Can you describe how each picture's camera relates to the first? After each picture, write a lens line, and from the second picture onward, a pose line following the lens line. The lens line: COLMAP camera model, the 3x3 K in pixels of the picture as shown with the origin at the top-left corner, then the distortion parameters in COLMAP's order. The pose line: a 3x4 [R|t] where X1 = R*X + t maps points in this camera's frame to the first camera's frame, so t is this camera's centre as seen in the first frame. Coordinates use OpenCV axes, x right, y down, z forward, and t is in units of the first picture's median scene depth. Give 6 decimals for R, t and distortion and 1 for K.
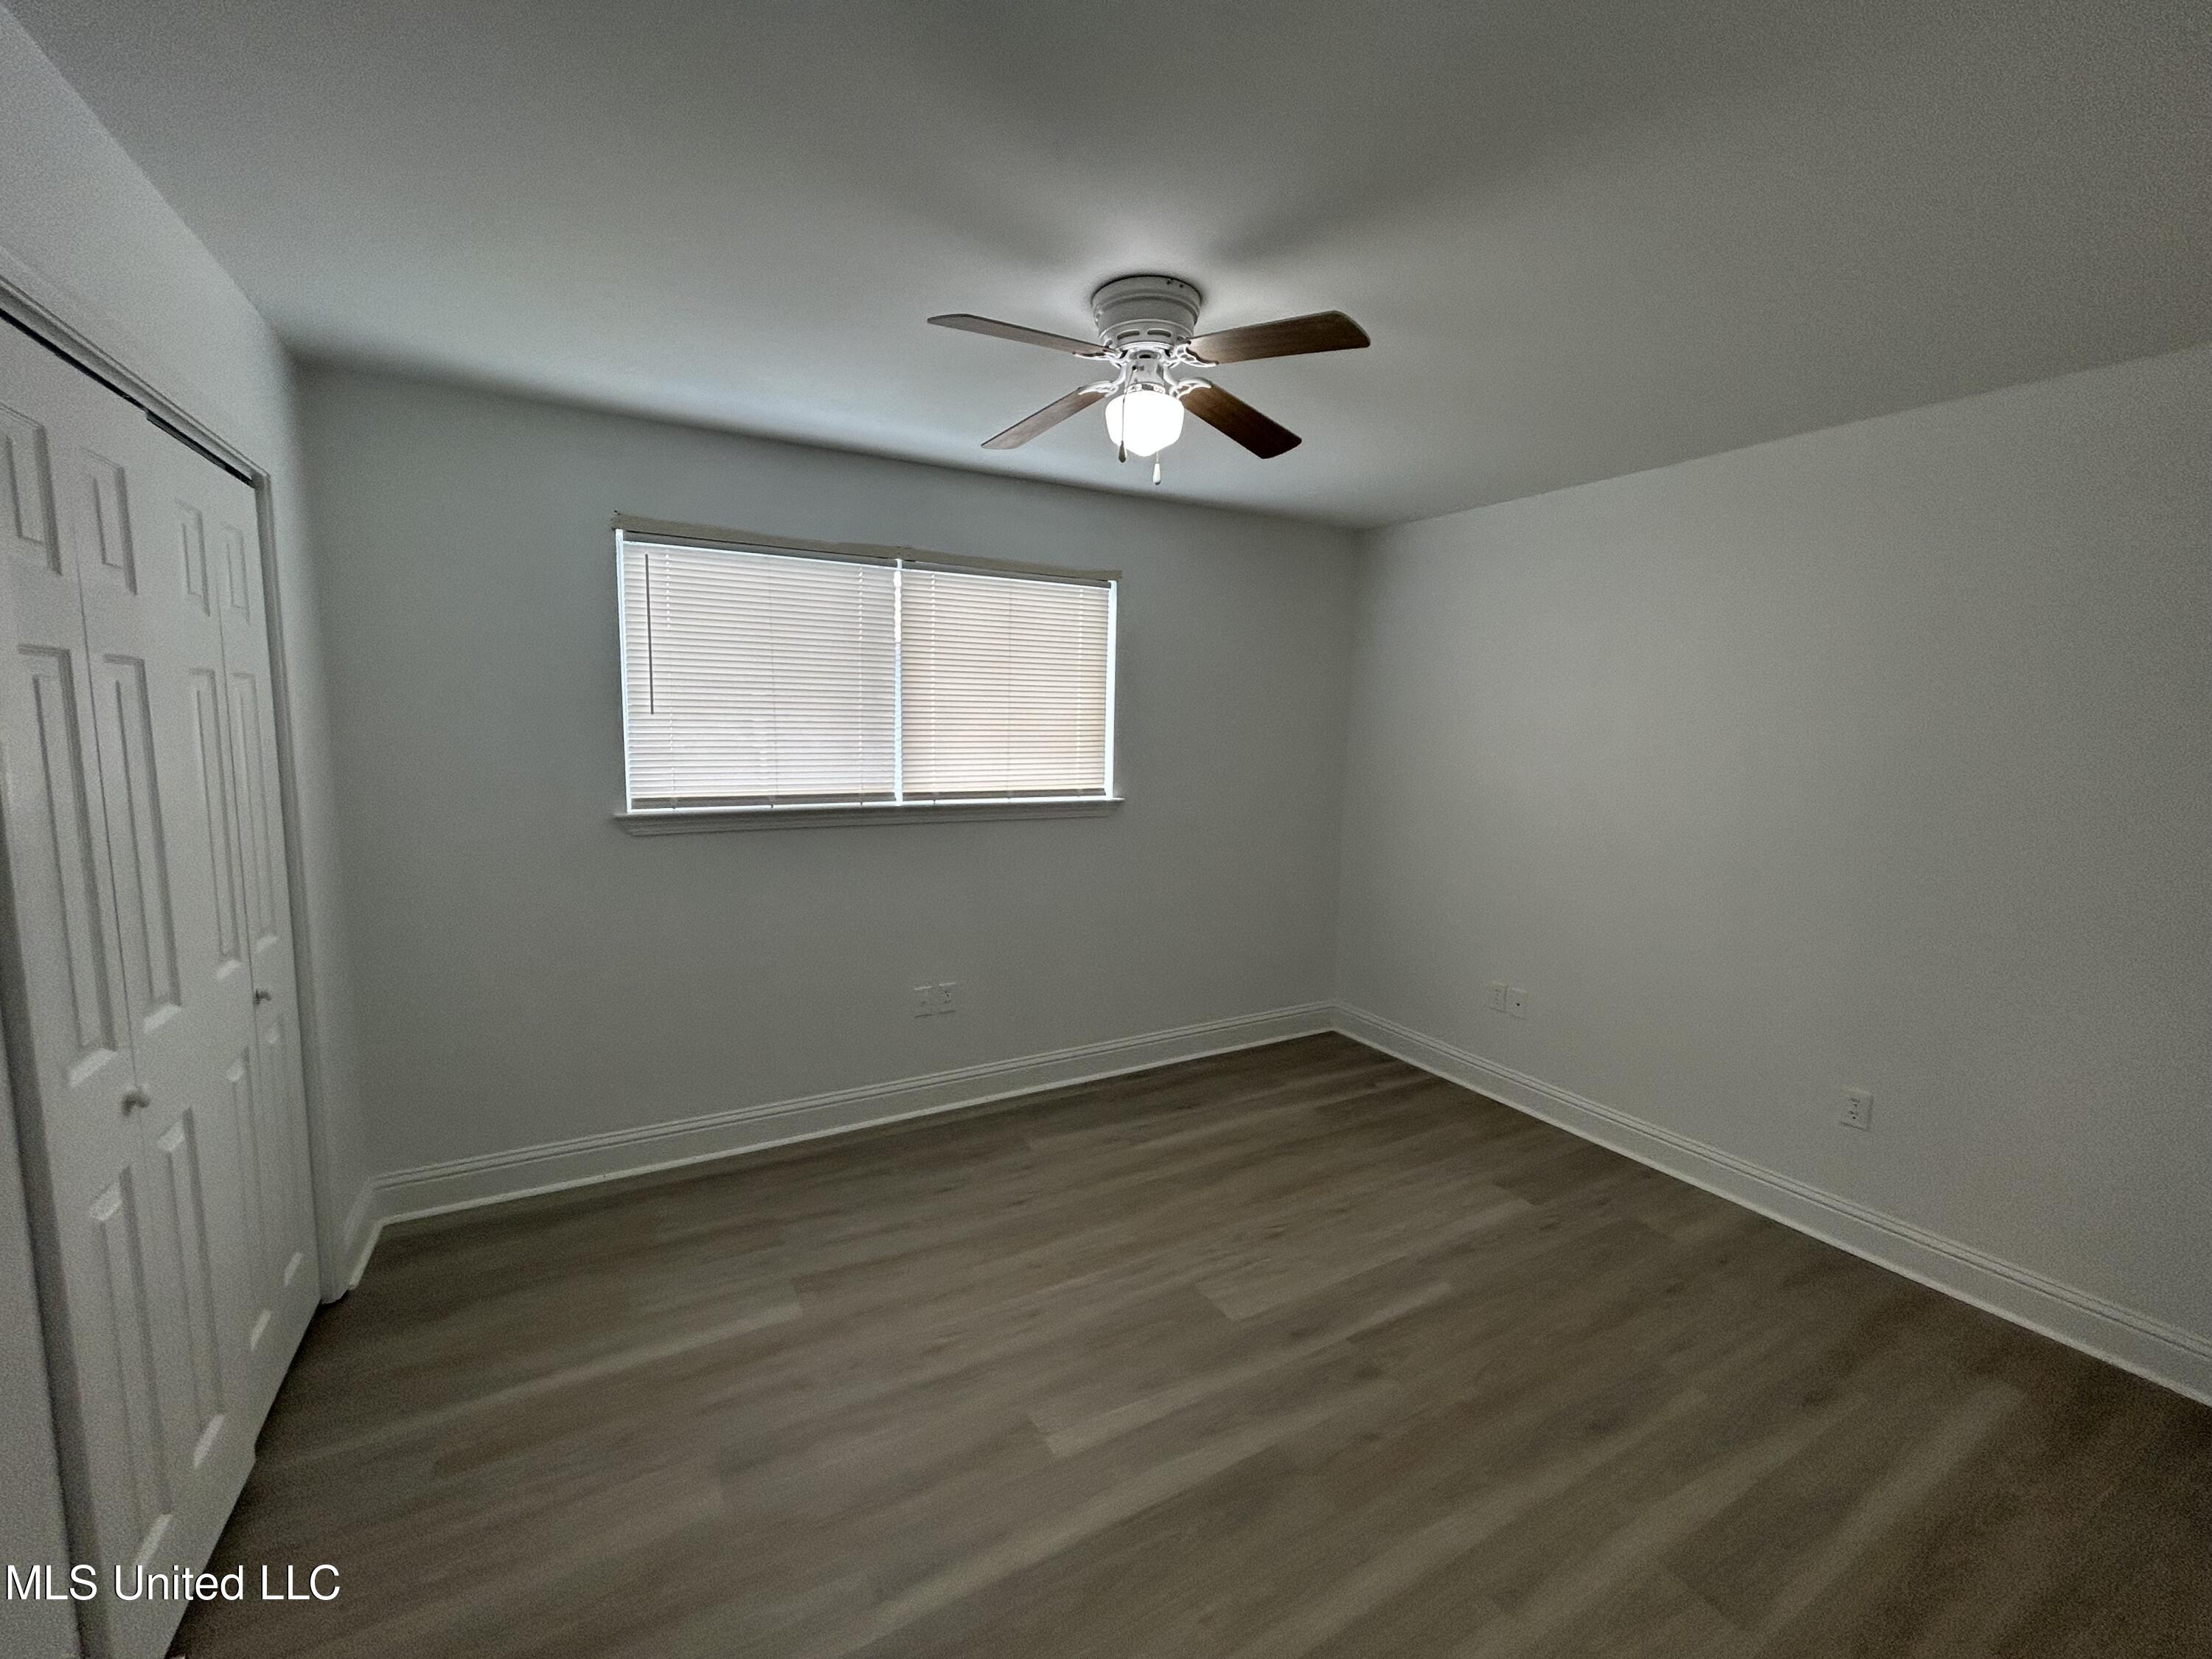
lens RADIAL K [[904.7, 0, 1102.0], [0, 904.7, 825.7], [0, 0, 1]] dist [-0.001211, -0.000029]
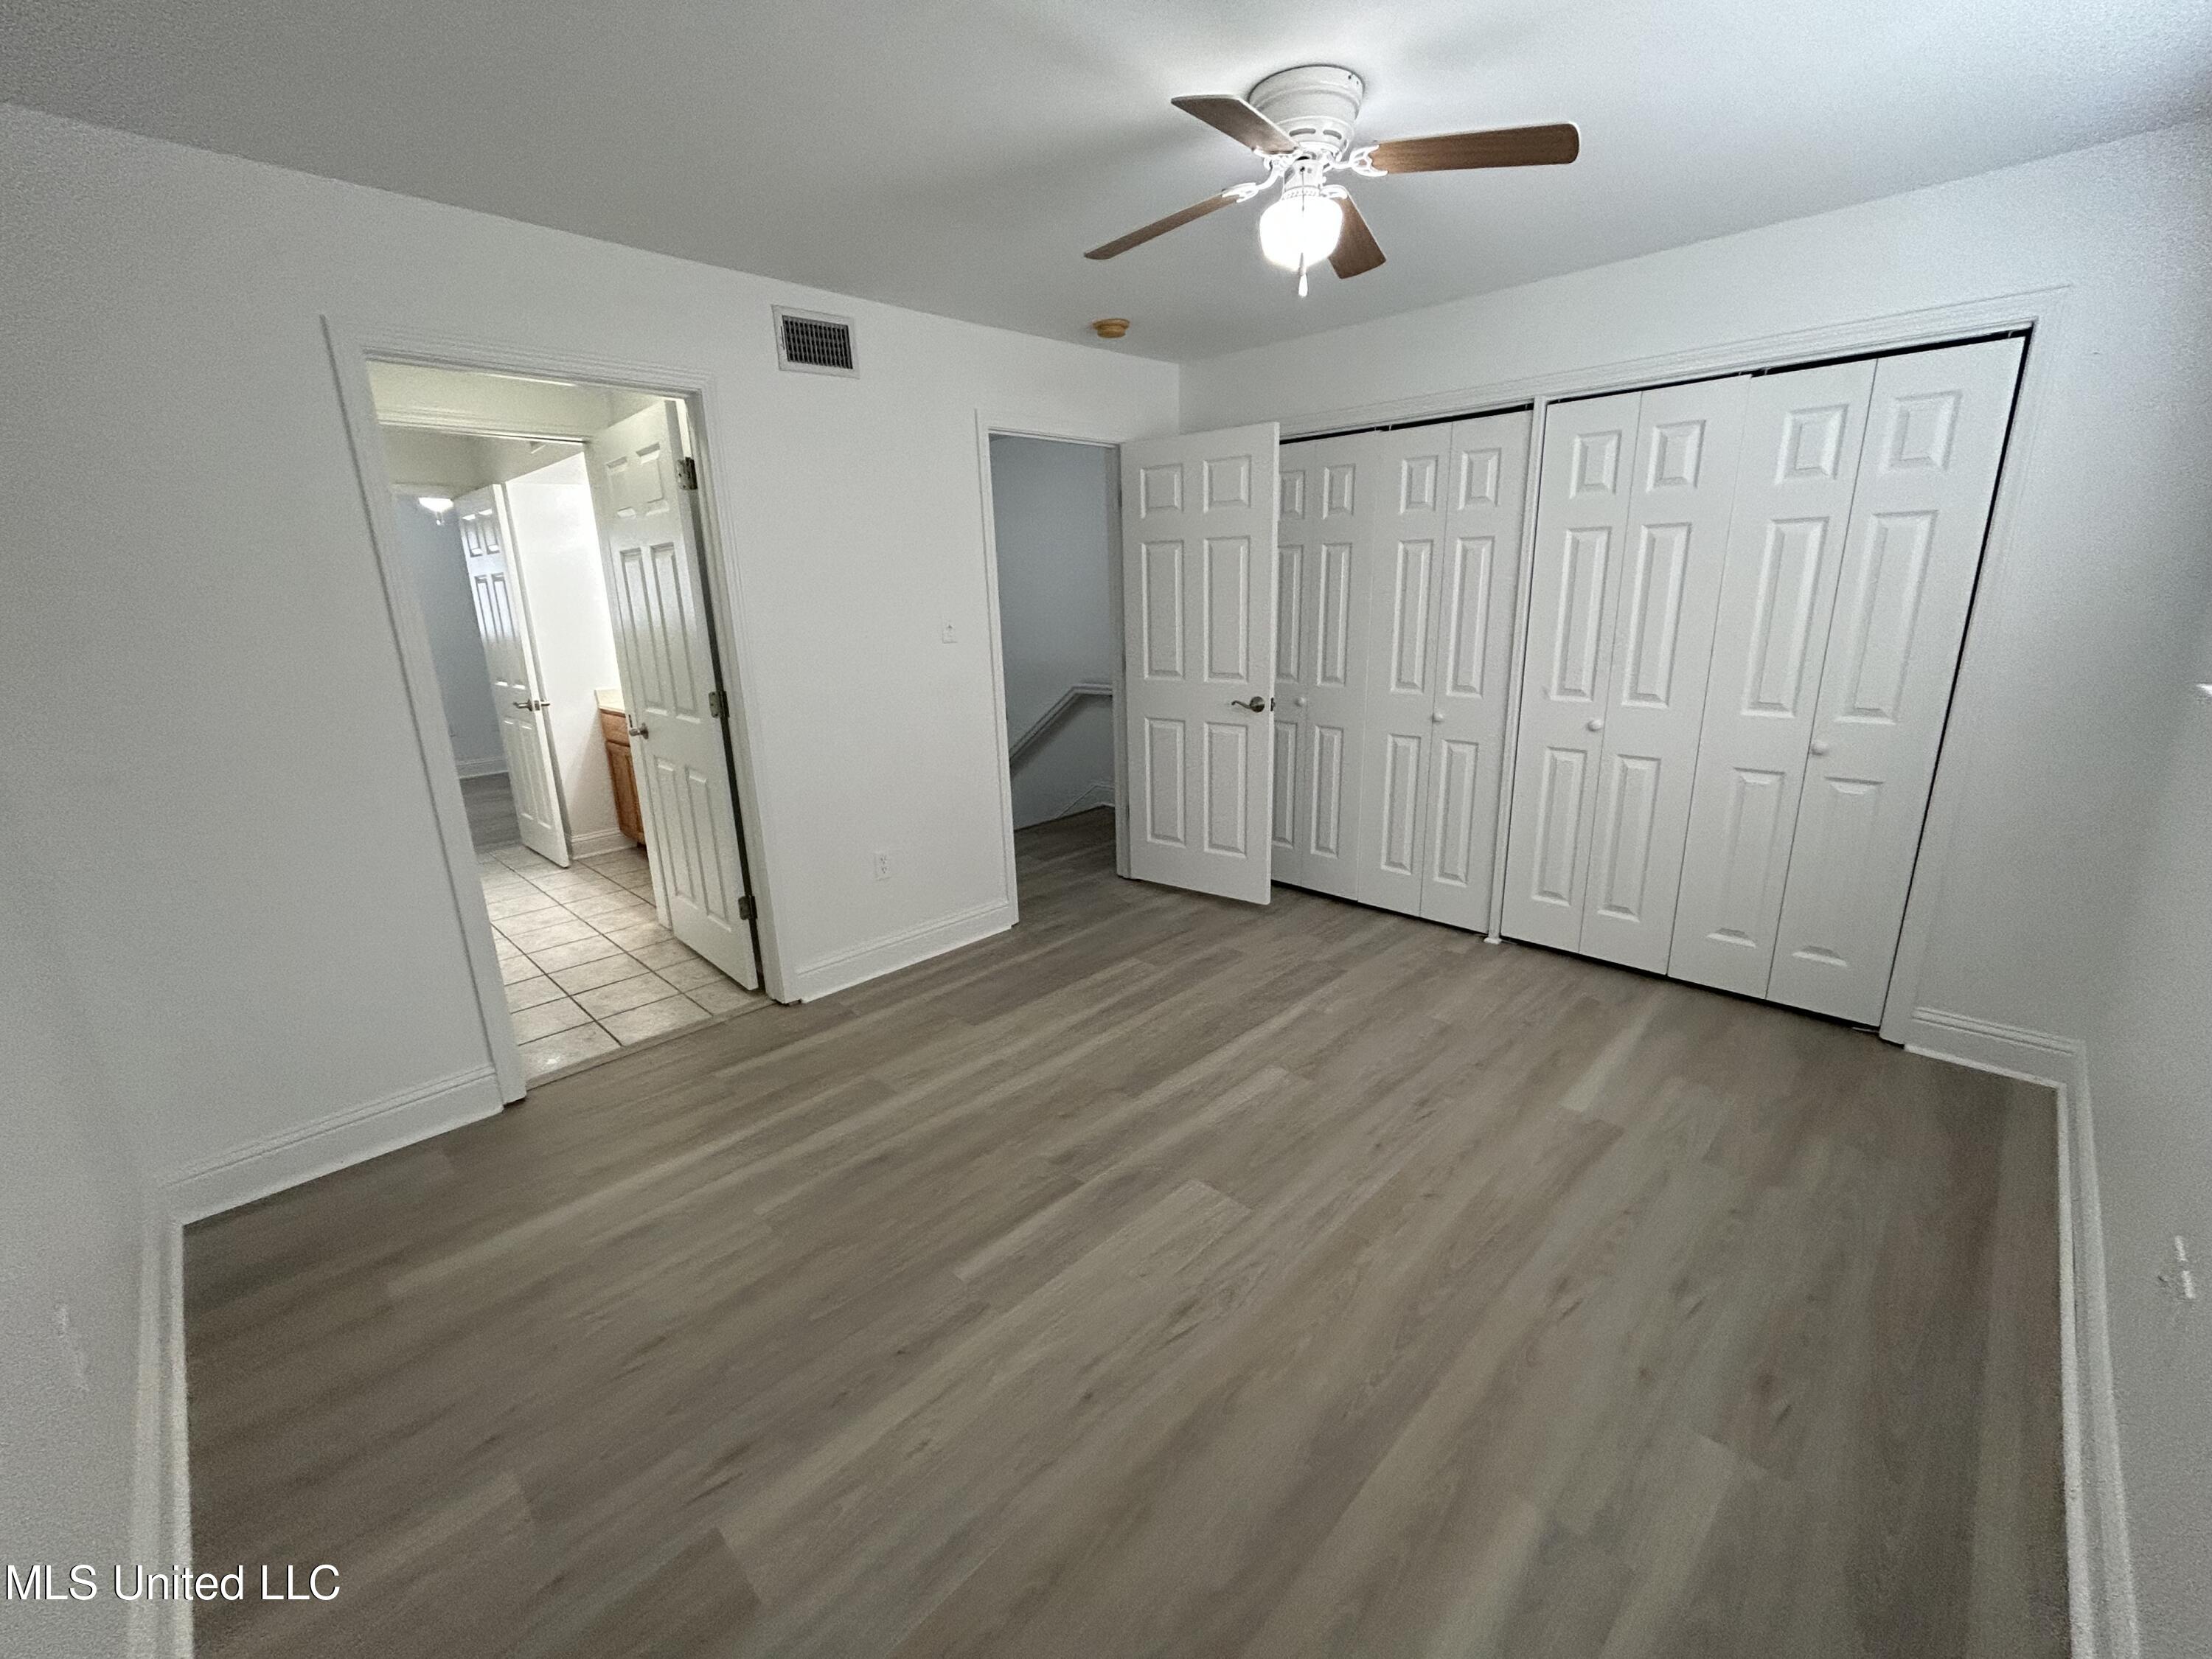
lens RADIAL K [[904.7, 0, 1102.0], [0, 904.7, 825.7], [0, 0, 1]] dist [-0.001211, -0.000029]
pose [[-0.961479, 0.079635, -0.263090, 0.487409], [-0.020095, 0.934191, 0.356208, -0.164744], [0.274143, 0.347773, -0.896604, 1.782070]]
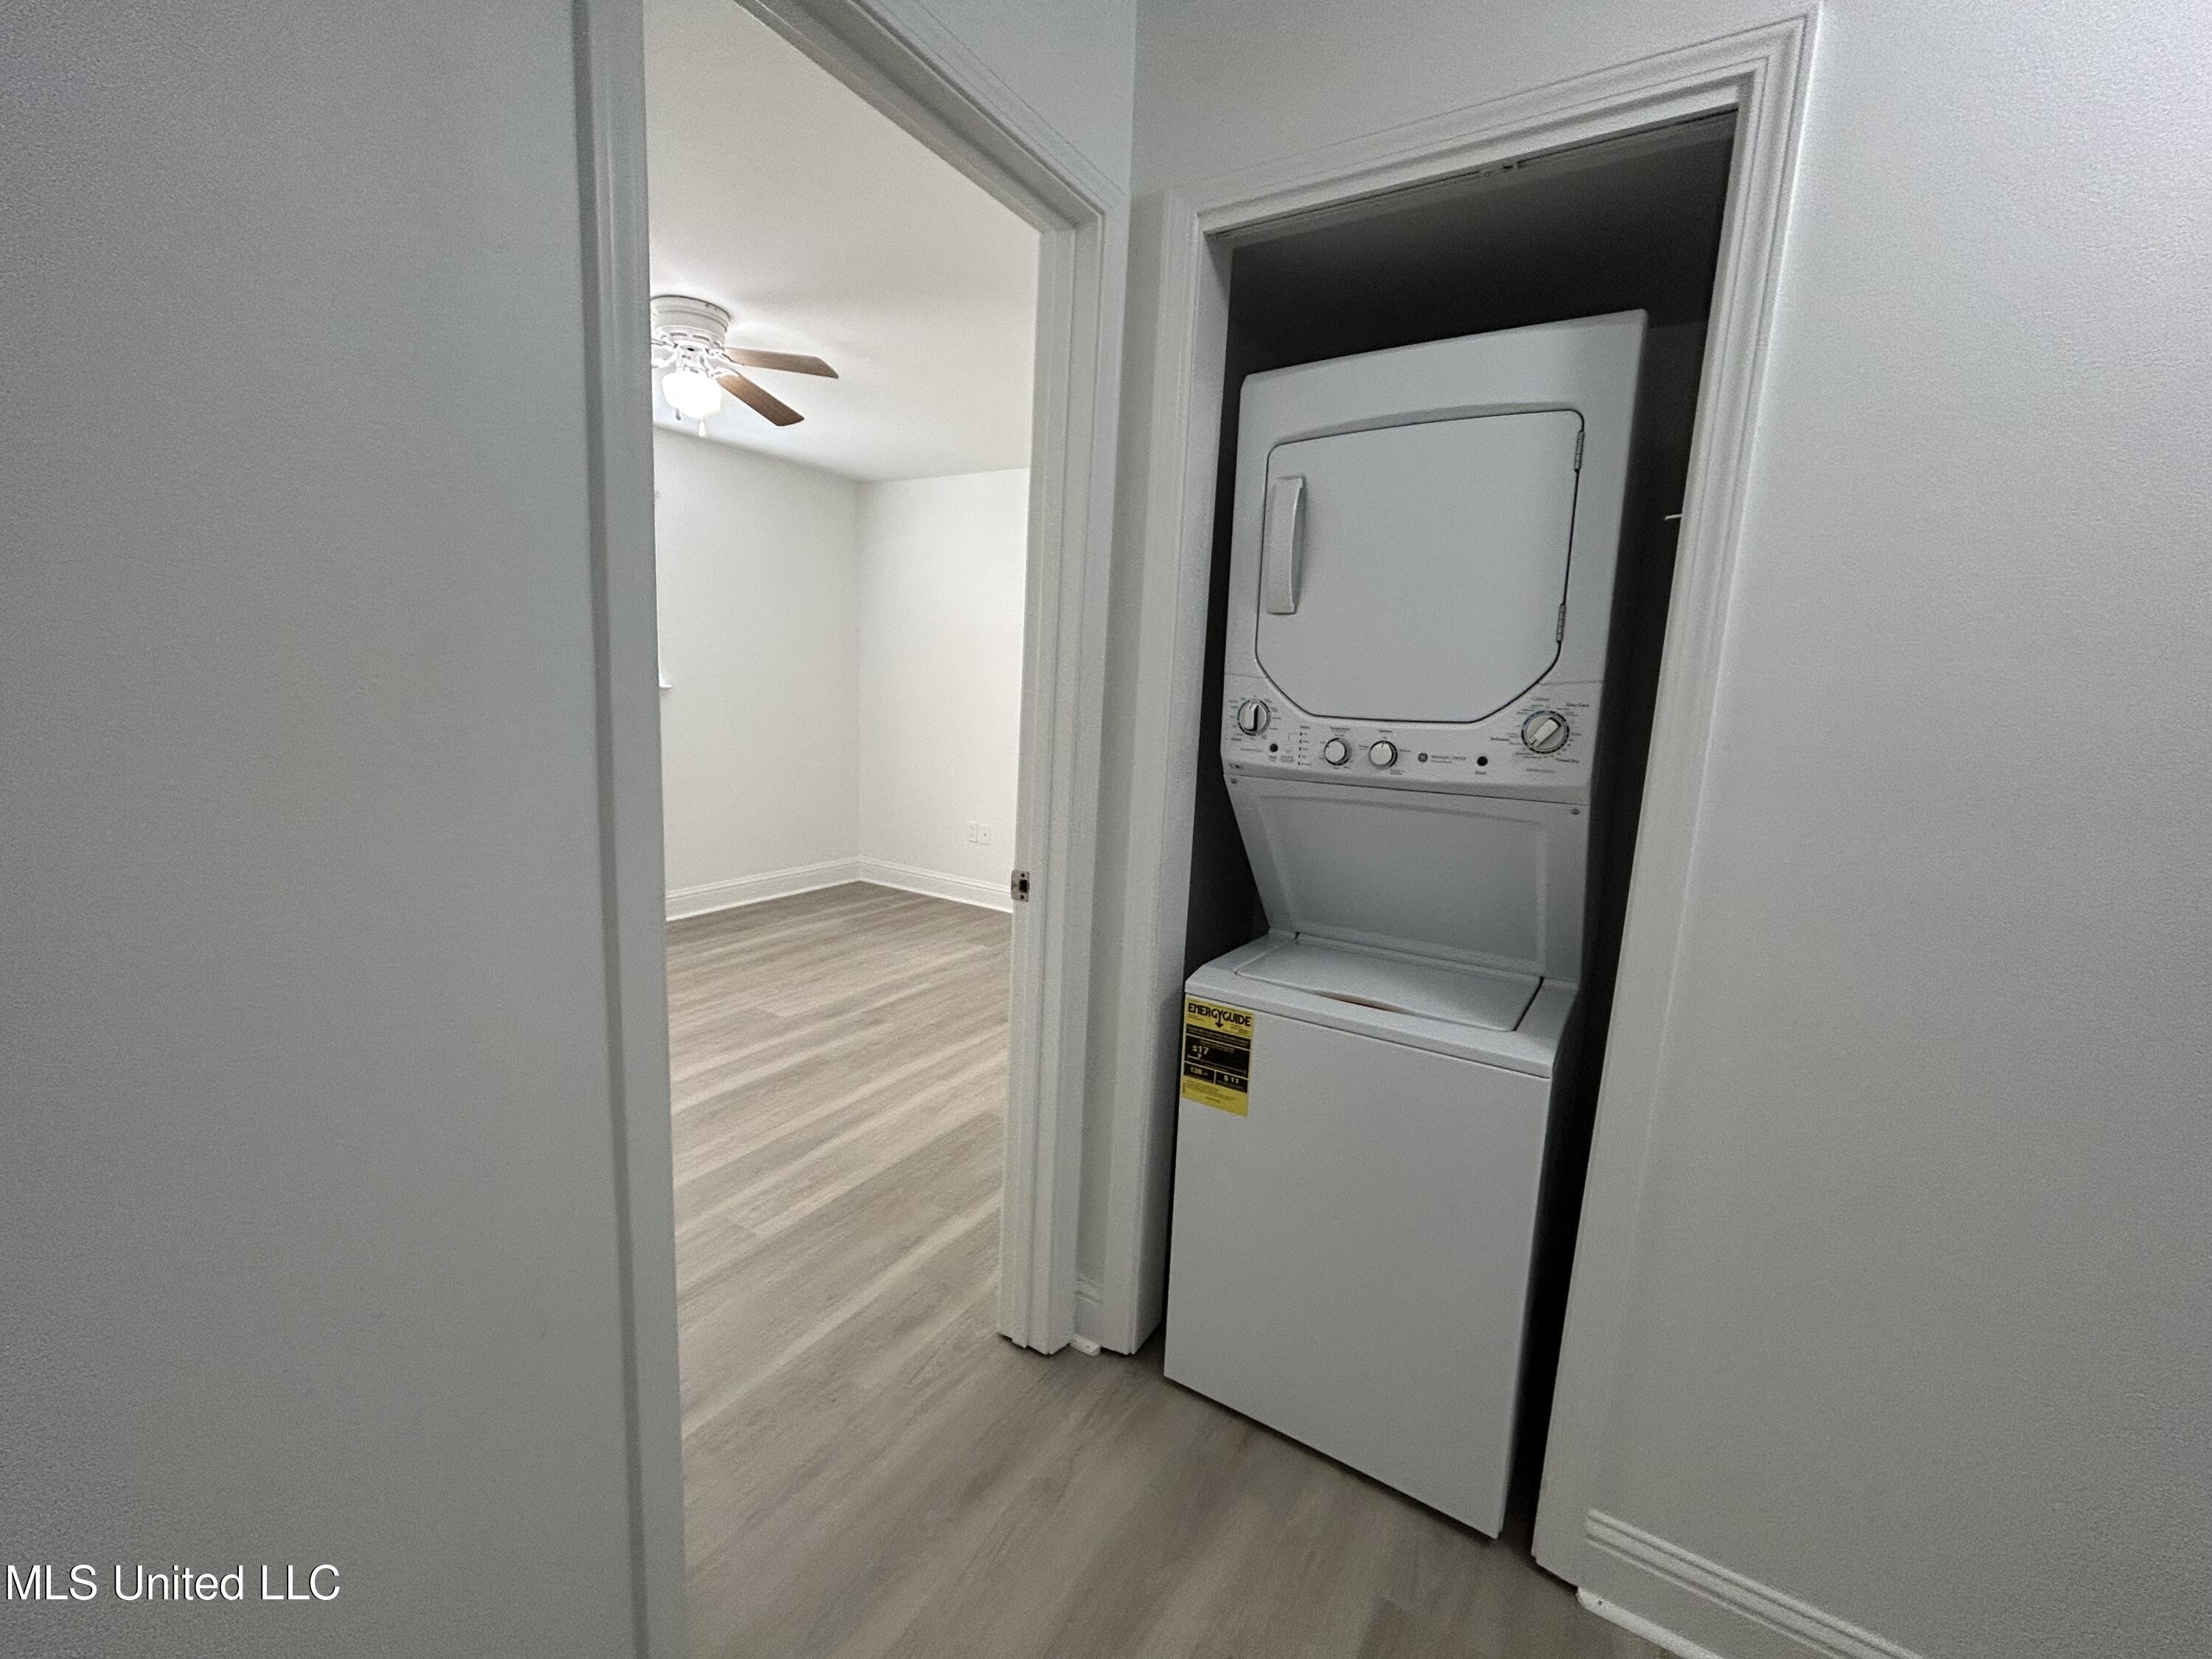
lens RADIAL K [[904.7, 0, 1102.0], [0, 904.7, 825.7], [0, 0, 1]] dist [-0.001211, -0.000029]
pose [[0.877603, -0.054628, 0.476266, -0.093608], [0.027029, 0.997544, 0.064614, 0.156245], [-0.478626, -0.043833, 0.876924, -0.561379]]
